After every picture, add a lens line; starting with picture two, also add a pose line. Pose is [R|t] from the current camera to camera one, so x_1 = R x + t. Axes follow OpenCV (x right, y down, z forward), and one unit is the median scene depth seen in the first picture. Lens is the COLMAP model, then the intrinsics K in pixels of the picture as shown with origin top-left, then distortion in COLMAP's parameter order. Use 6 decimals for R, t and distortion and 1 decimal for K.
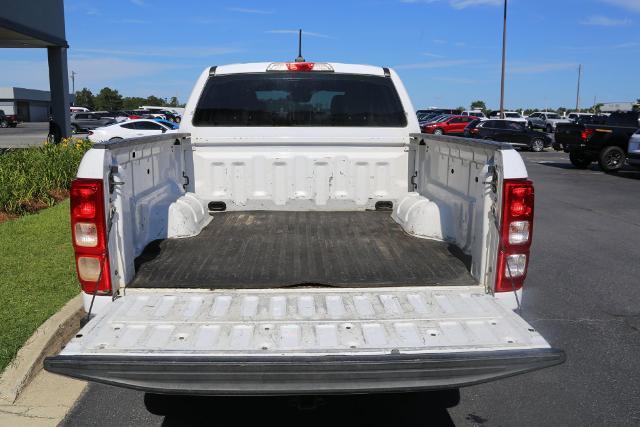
lens RADIAL K [[543.1, 0, 317.3], [0, 543.1, 211.1], [0, 0, 1]] dist [-0.071611, 0.013324]
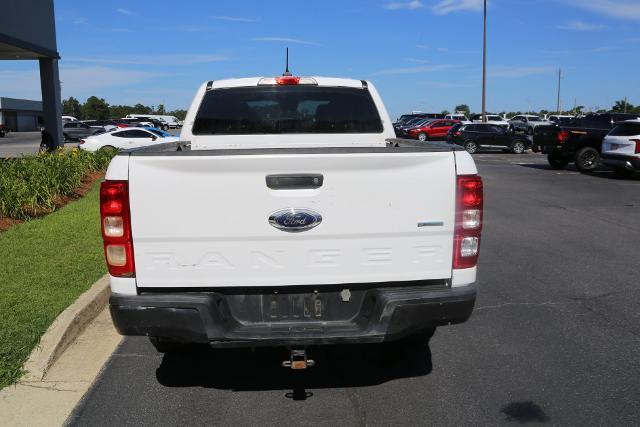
lens RADIAL K [[543.1, 0, 321.7], [0, 543.1, 215.3], [0, 0, 1]] dist [-0.071611, 0.013324]
pose [[0.999376, -0.017949, 0.030427, 0.000233], [0.018015, 0.999836, -0.001883, 0.013641], [-0.030388, 0.002430, 0.999535, -0.104787]]
